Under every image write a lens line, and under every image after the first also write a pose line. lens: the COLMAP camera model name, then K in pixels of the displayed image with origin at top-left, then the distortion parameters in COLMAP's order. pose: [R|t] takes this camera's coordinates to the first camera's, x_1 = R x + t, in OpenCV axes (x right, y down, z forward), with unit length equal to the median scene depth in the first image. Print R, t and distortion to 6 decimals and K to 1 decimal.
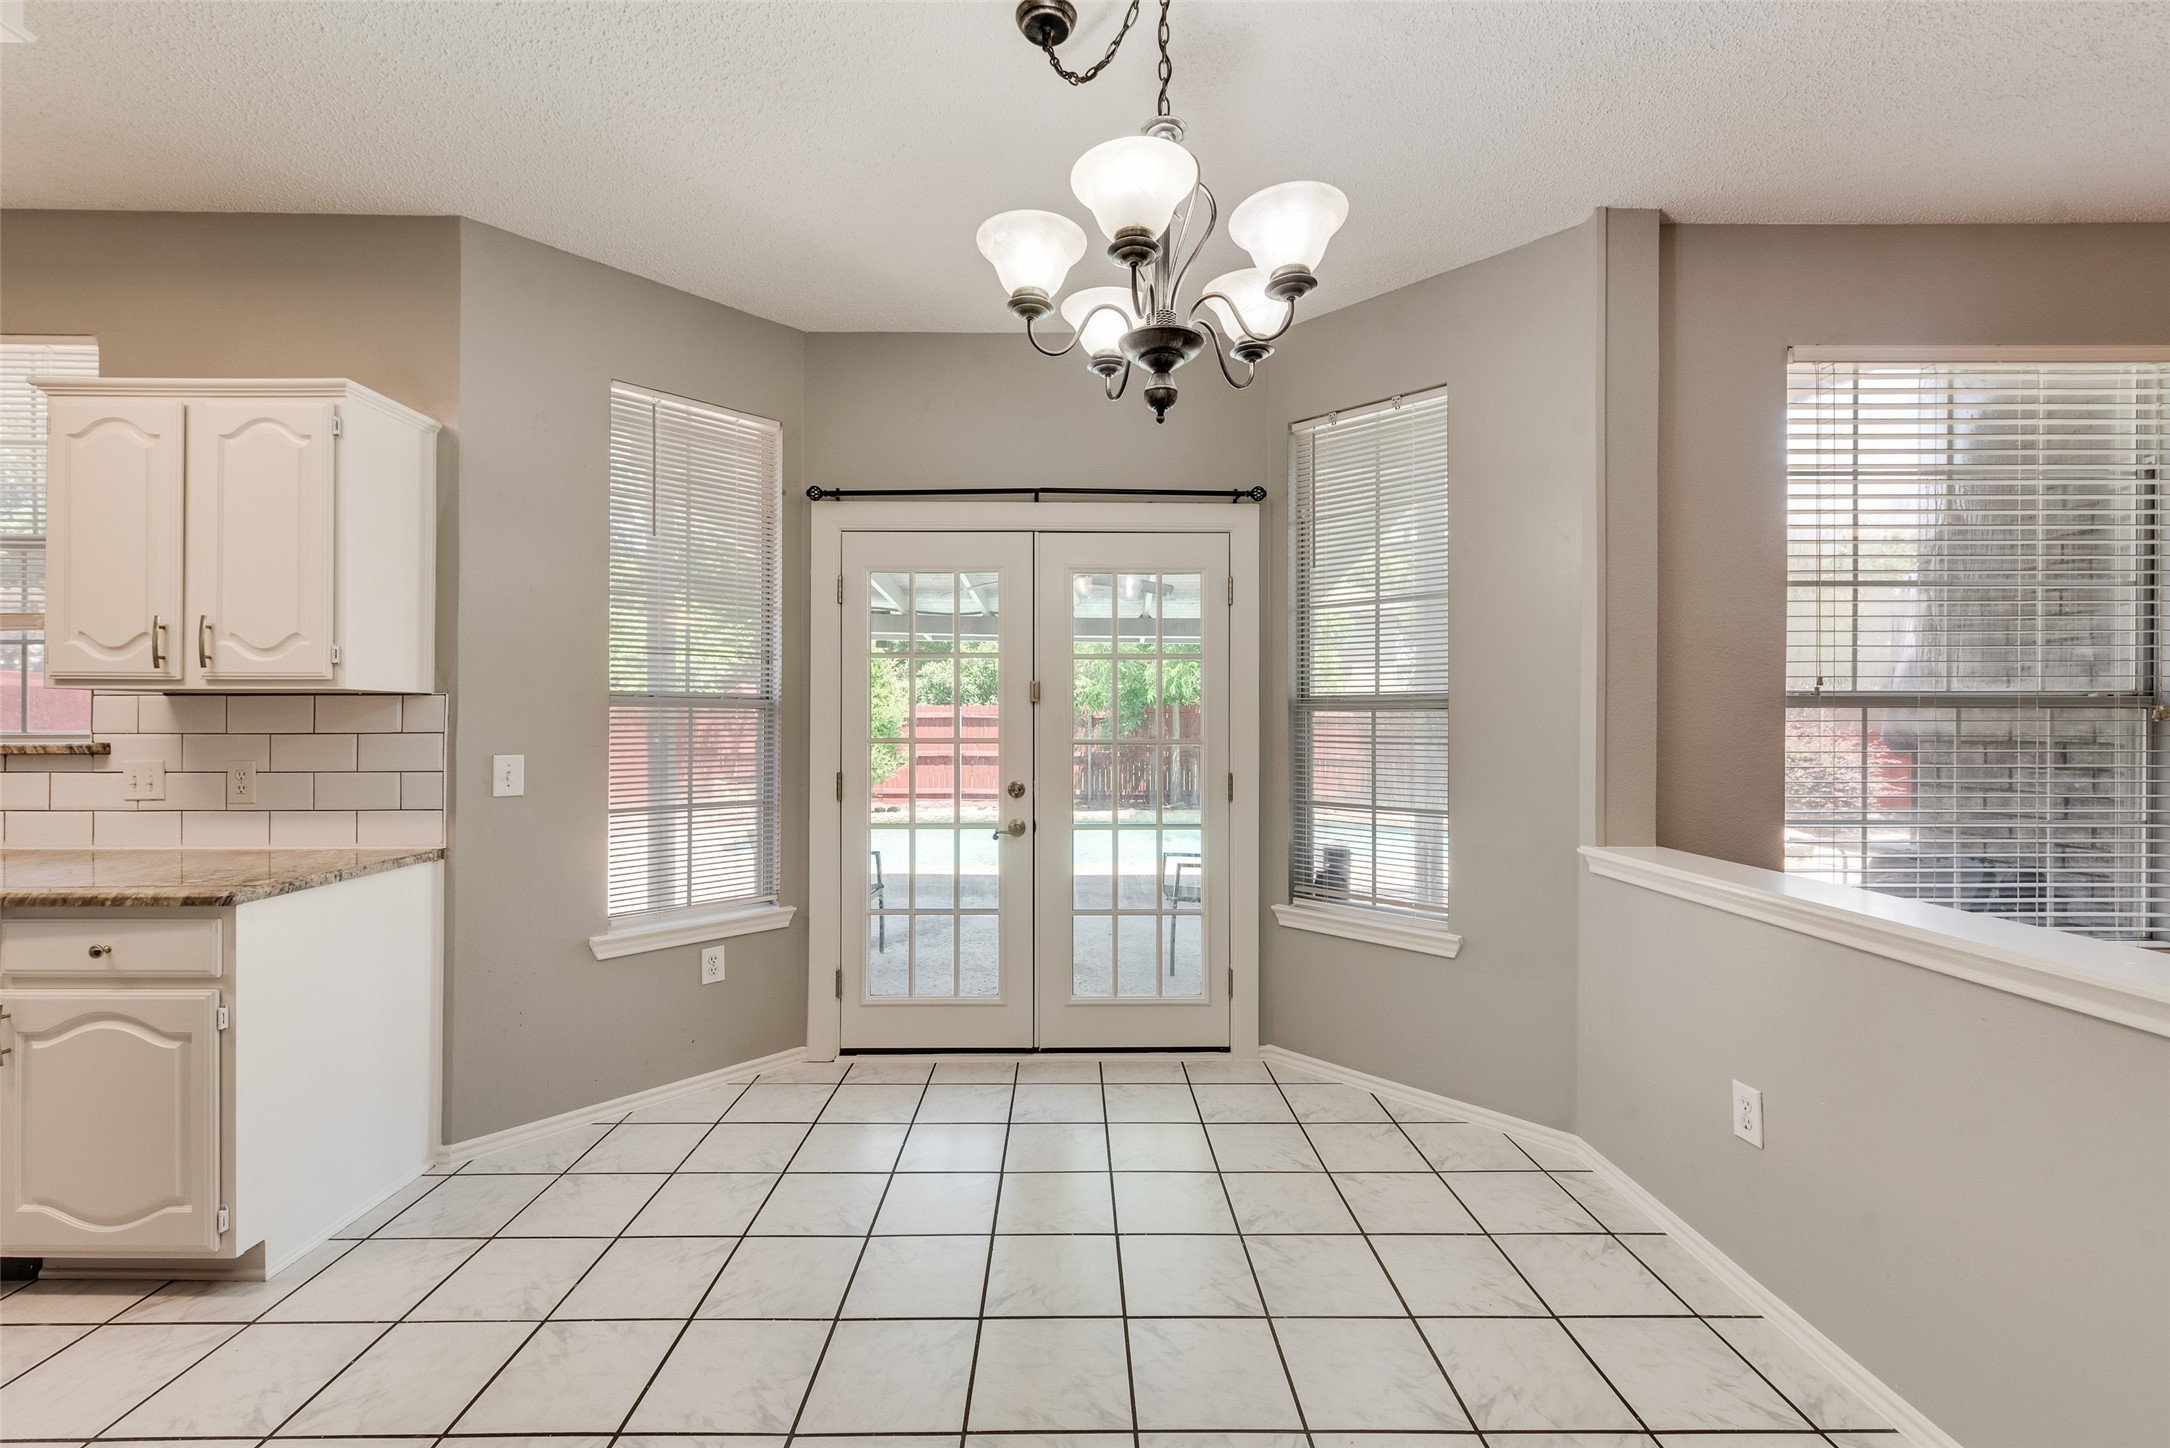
lens RADIAL K [[851.7, 0, 1079.7], [0, 851.7, 730.8], [0, 0, 1]] dist [0.009176, -0.001985]
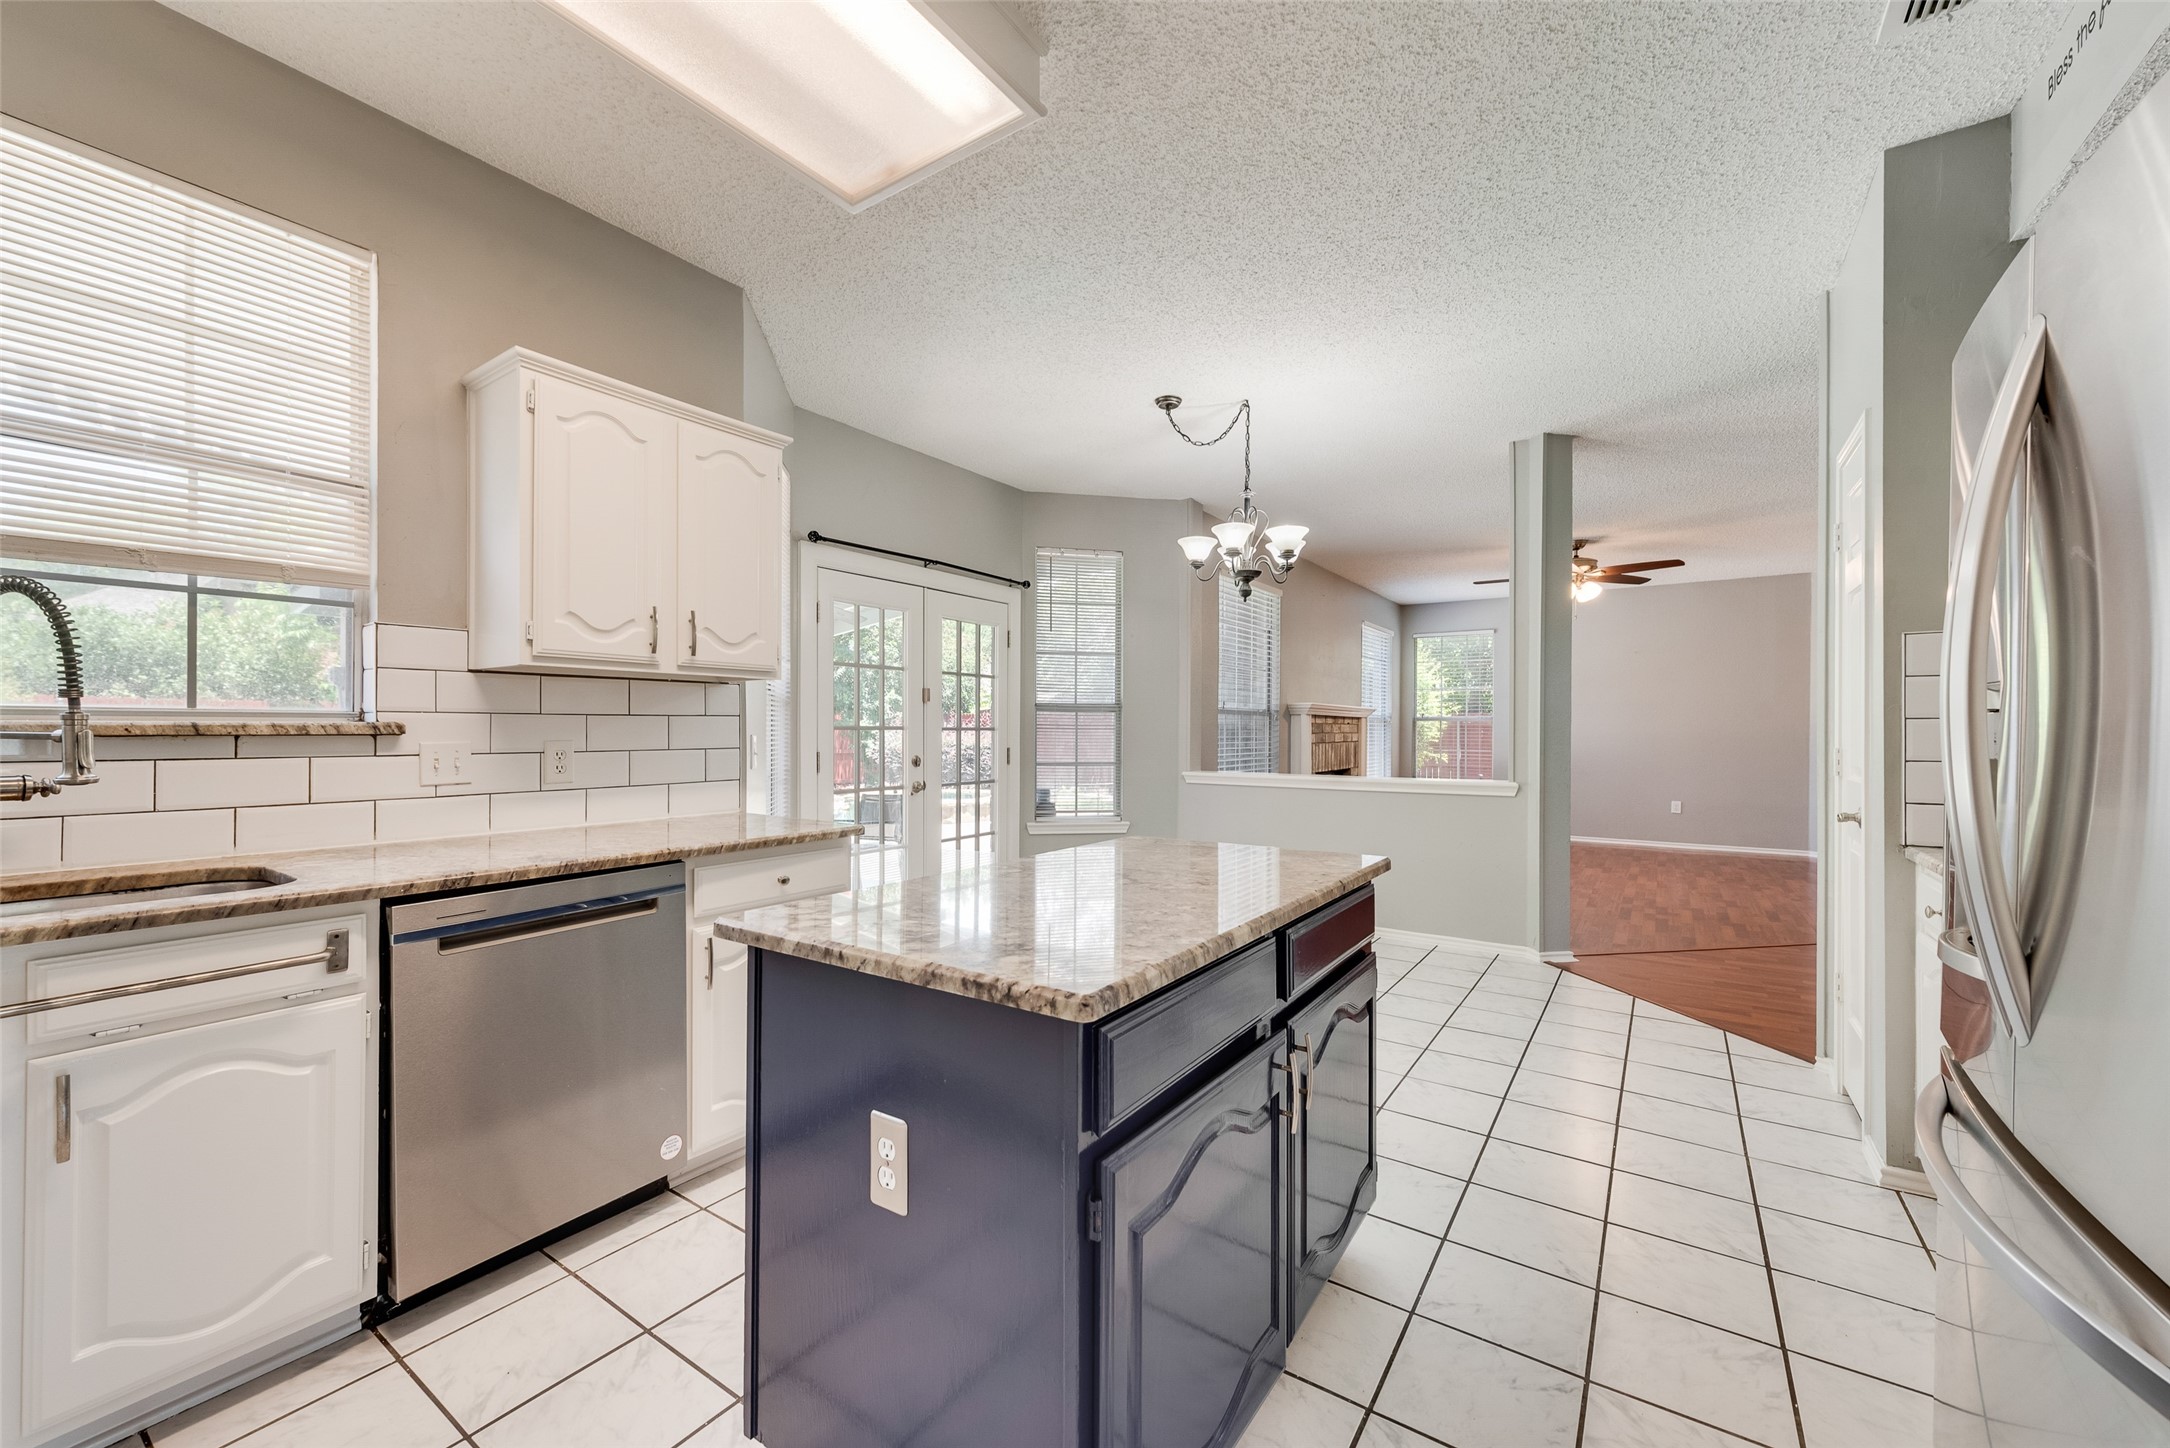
lens RADIAL K [[851.7, 0, 1079.8], [0, 851.7, 730.4], [0, 0, 1]] dist [0.009176, -0.001985]
pose [[0.560276, 0.000571, 0.828306, -1.392809], [0.000866, 0.999999, -0.001275, 0.022760], [-0.828305, 0.001432, 0.560275, -0.070658]]
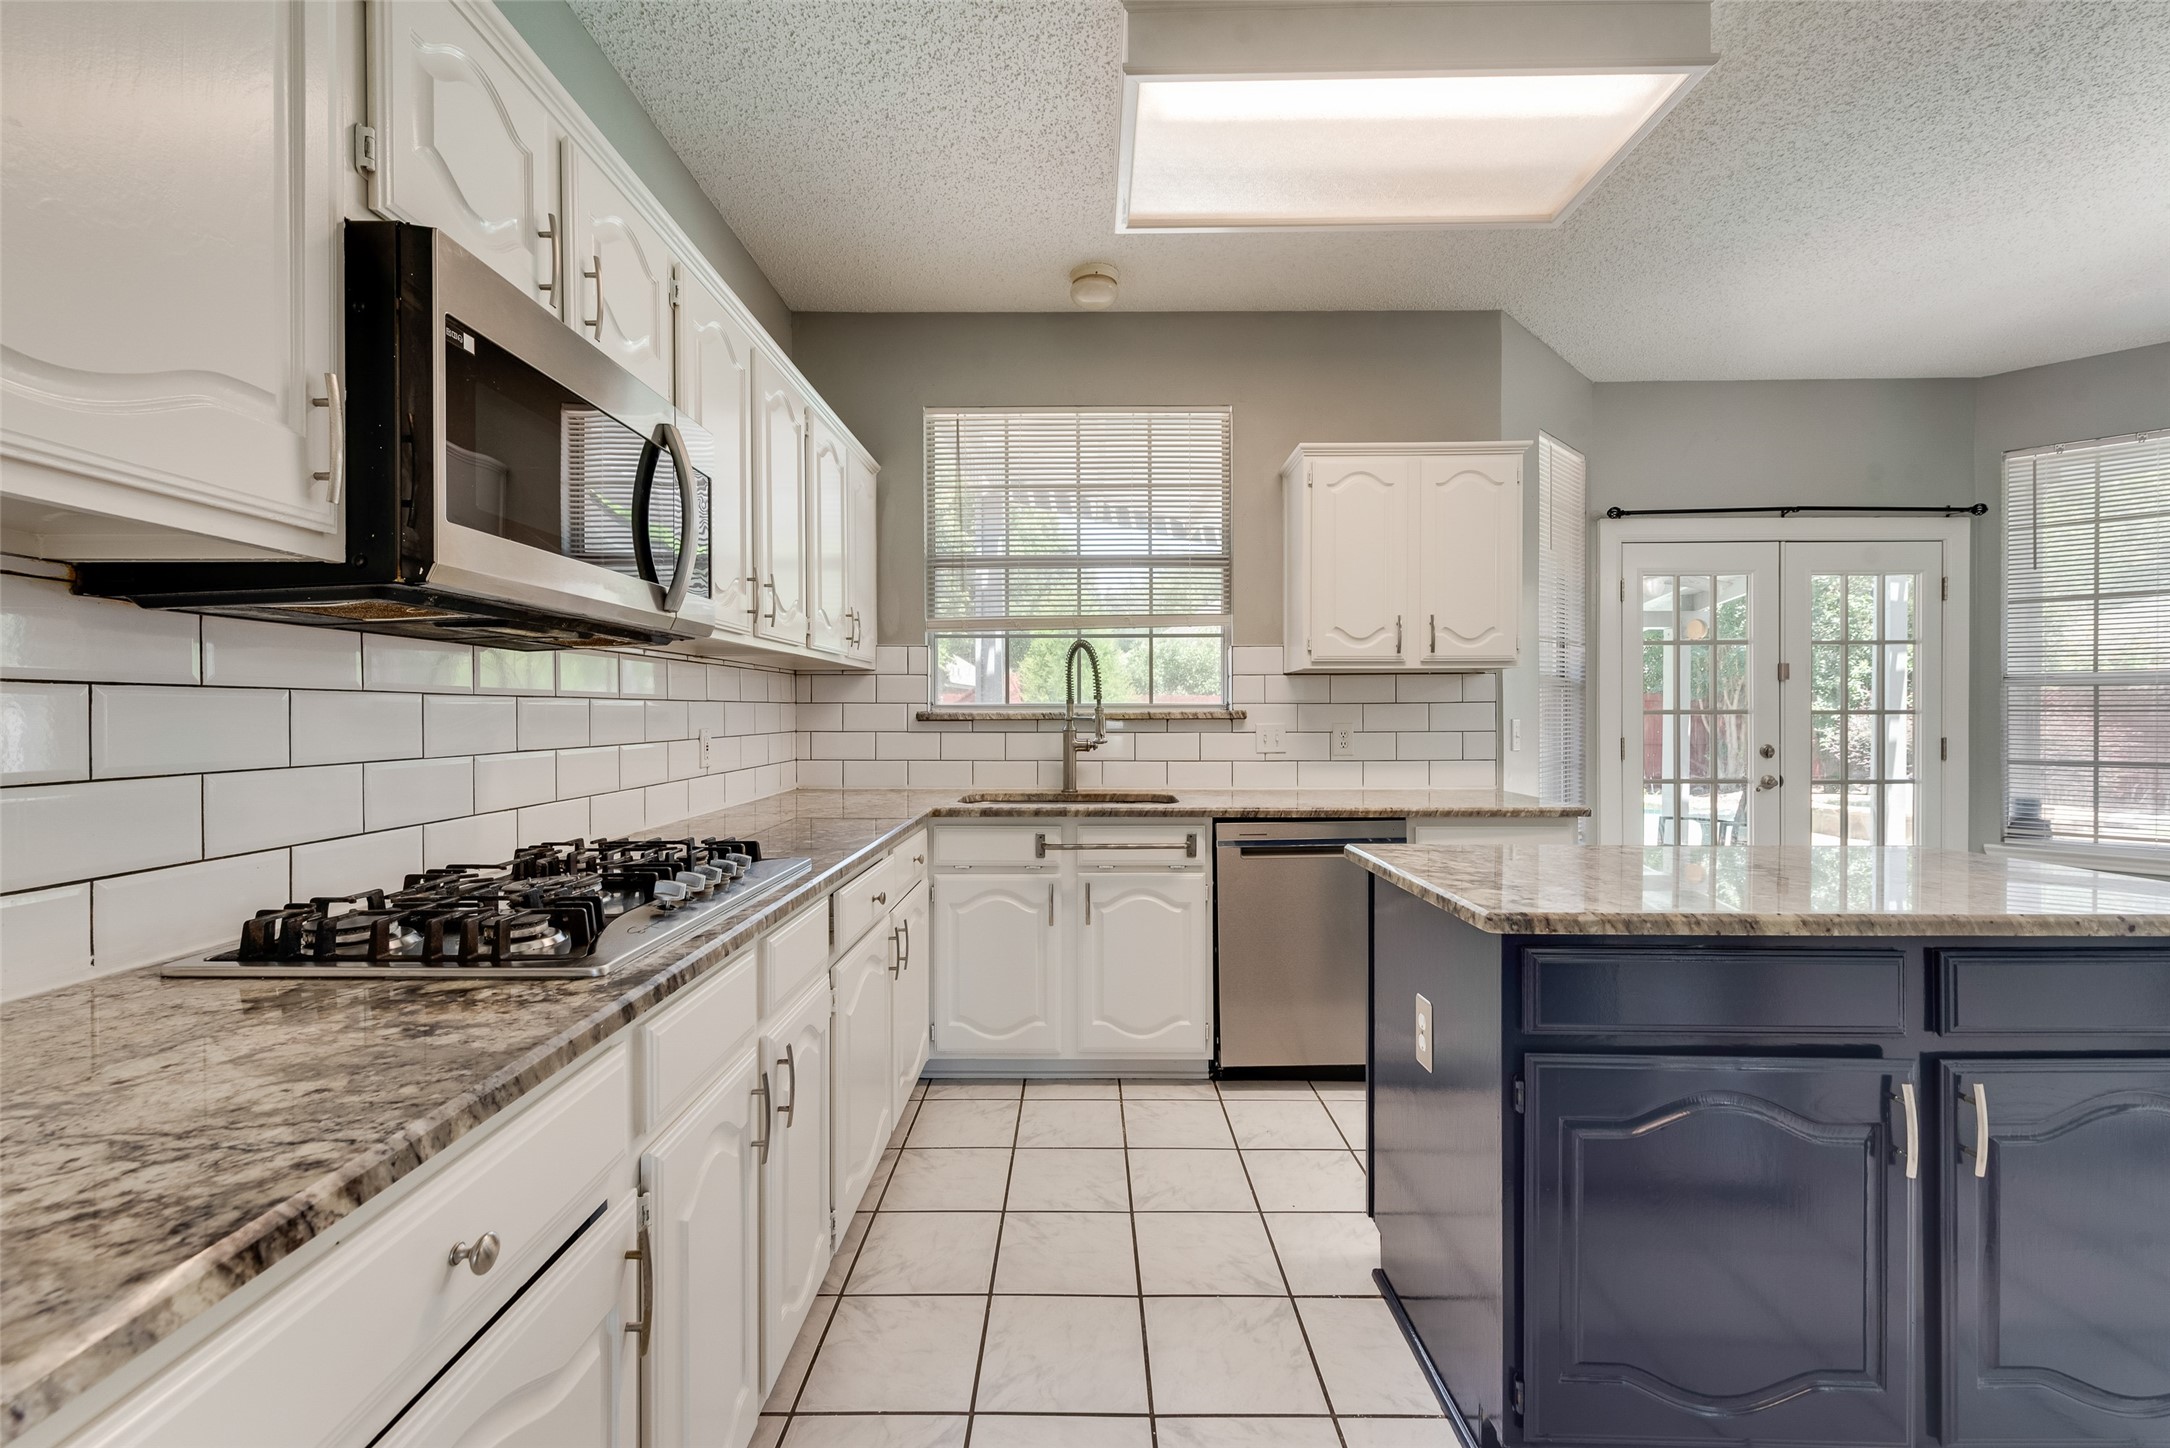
lens RADIAL K [[851.7, 0, 1053.9], [0, 851.7, 728.3], [0, 0, 1]] dist [0.009176, -0.001985]
pose [[0.999898, -0.001782, -0.014202, -1.336571], [0.001941, 0.999936, 0.011156, 0.025269], [0.014181, -0.011183, 0.999837, -0.317636]]
